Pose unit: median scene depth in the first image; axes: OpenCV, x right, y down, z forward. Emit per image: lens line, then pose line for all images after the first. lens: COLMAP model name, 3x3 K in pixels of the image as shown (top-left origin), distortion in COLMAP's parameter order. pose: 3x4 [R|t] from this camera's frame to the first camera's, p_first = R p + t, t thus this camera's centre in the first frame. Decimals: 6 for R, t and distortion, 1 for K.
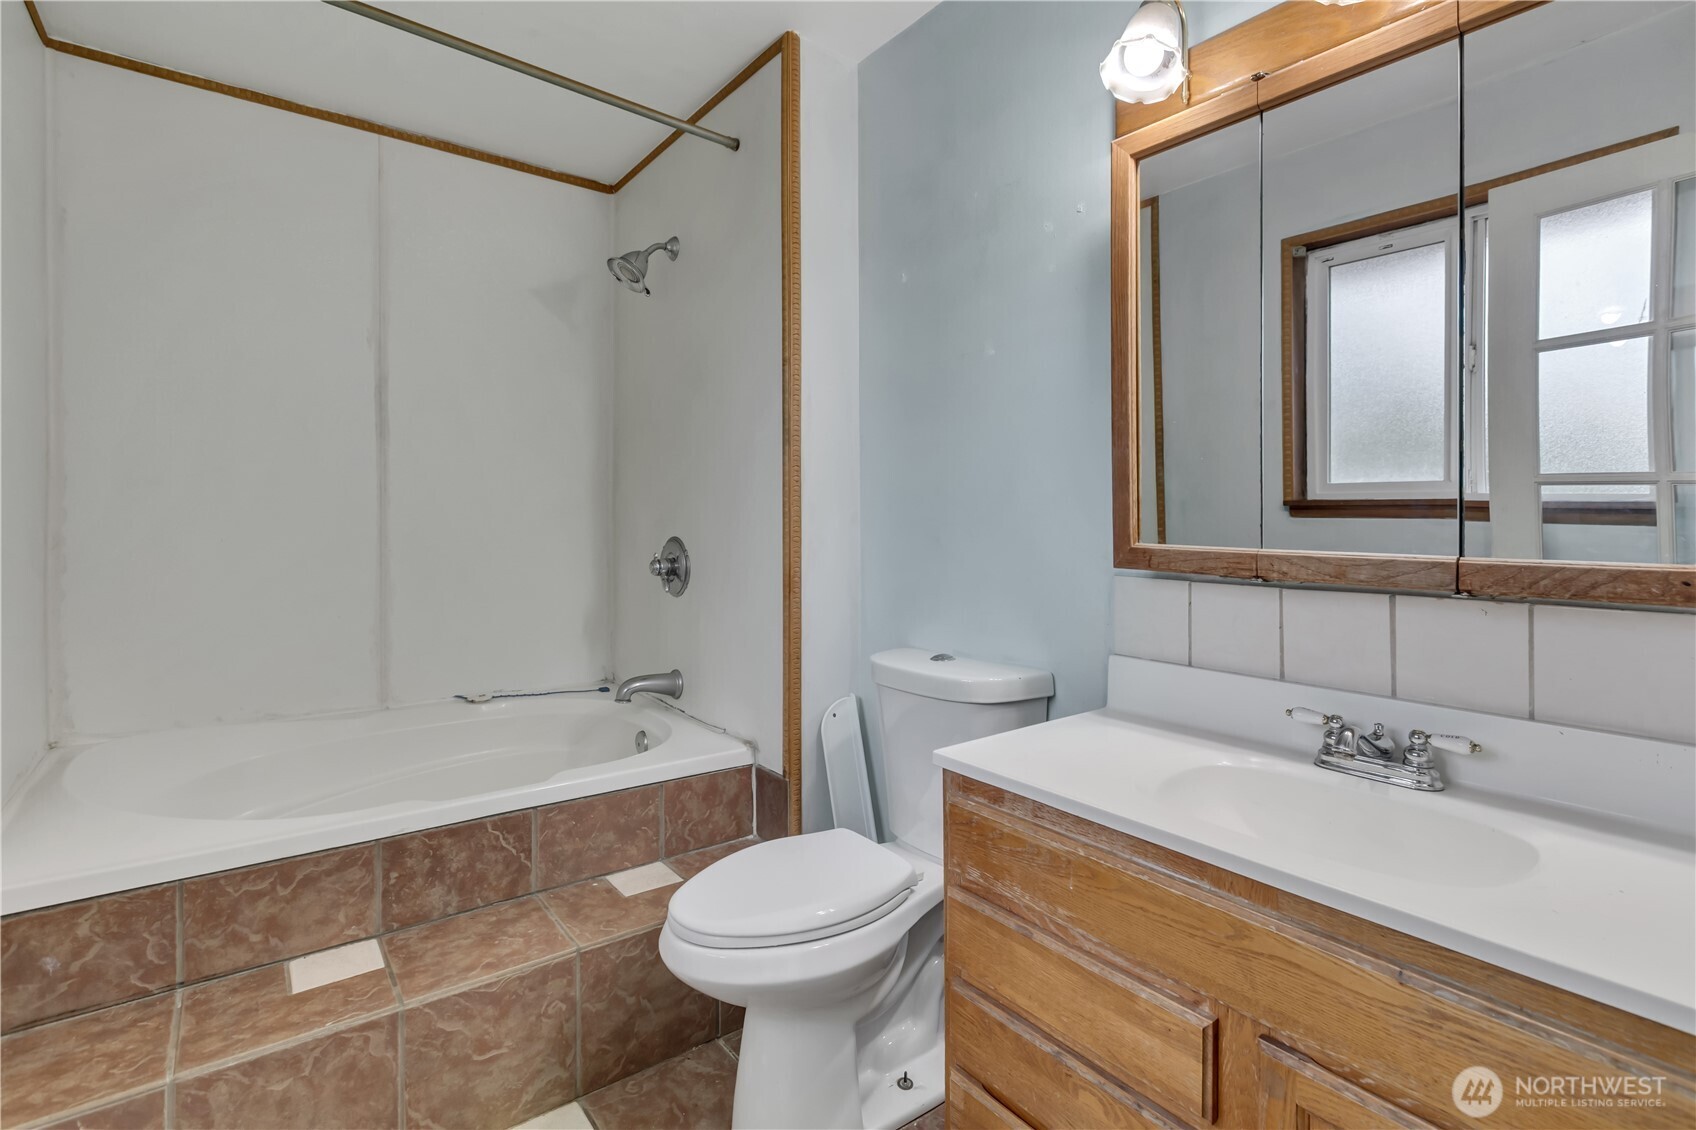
lens RADIAL K [[808.7, 0, 848.9], [0, 808.7, 528.8], [0, 0, 1]] dist [-0.000123, -0.000152]
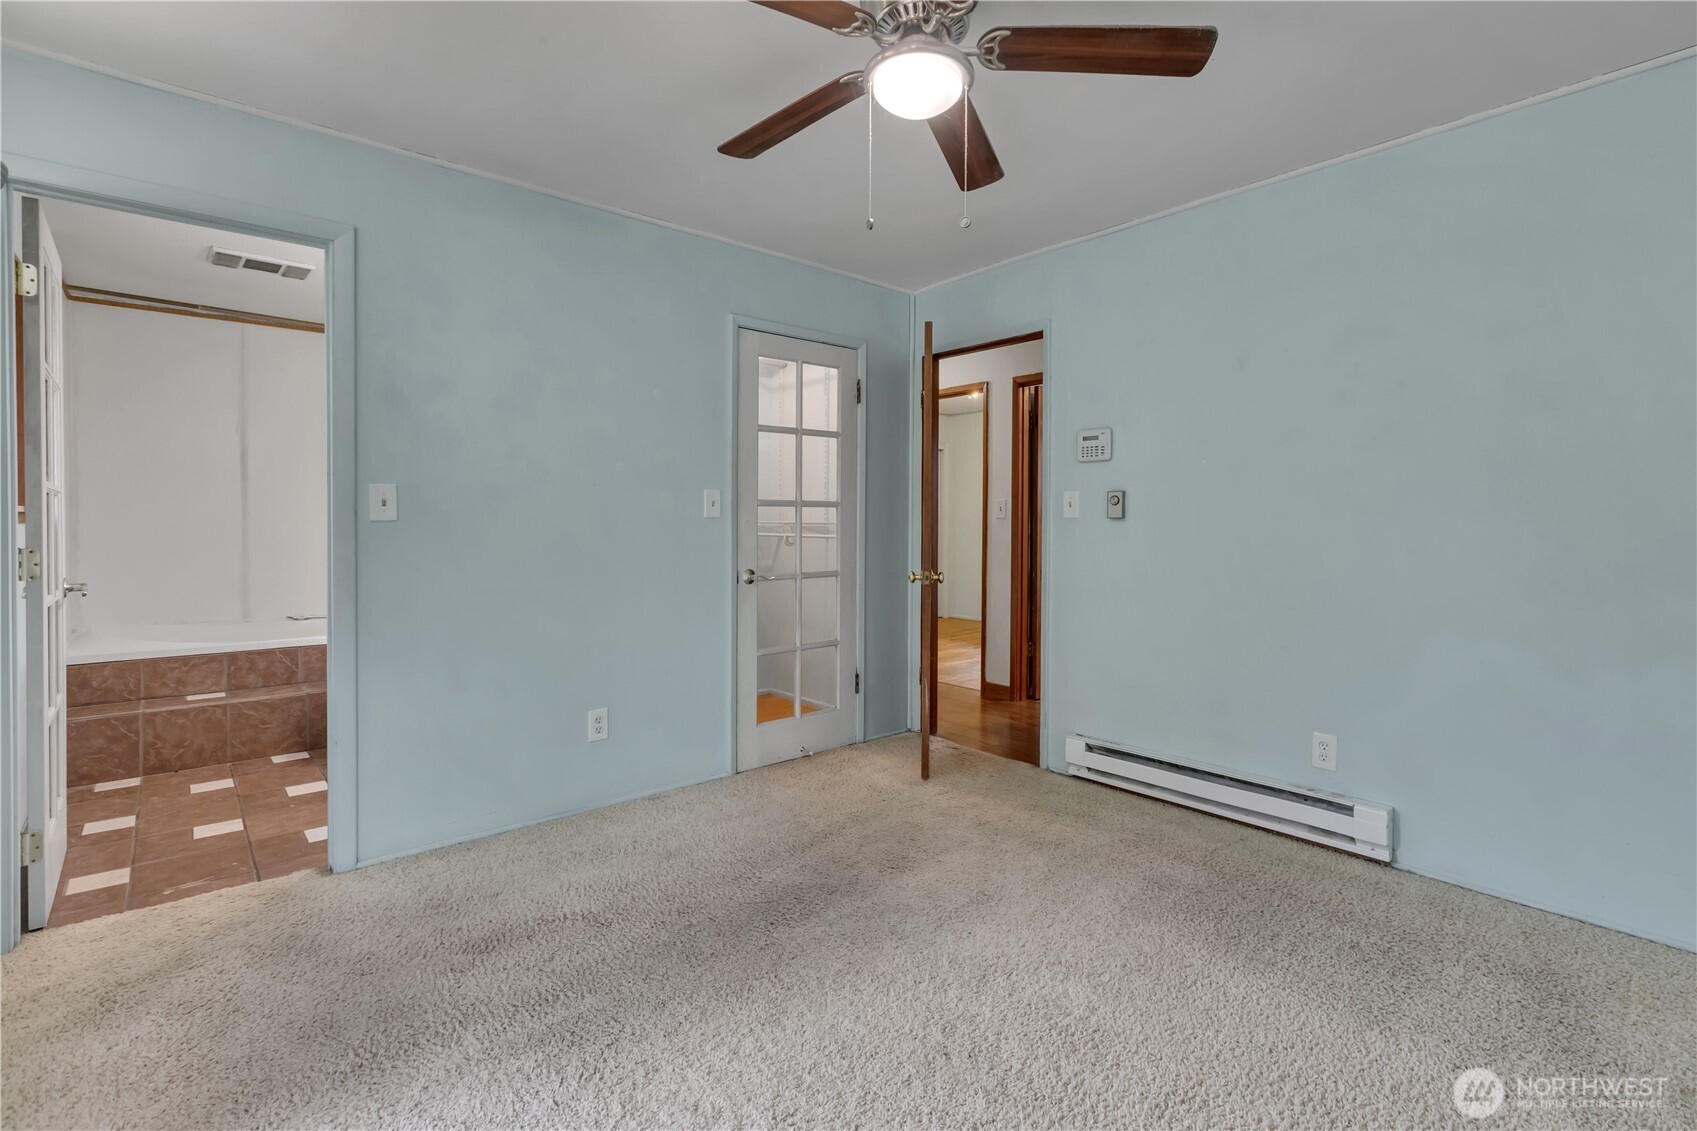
lens RADIAL K [[791.7, 0, 851.9], [0, 791.7, 529.4], [0, 0, 1]] dist [-0.000179, -0.000333]
pose [[0.997795, -0.005336, 0.066158, 1.229980], [0.005473, 0.999983, -0.001895, 0.023189], [-0.066147, 0.002253, 0.997807, -1.619856]]
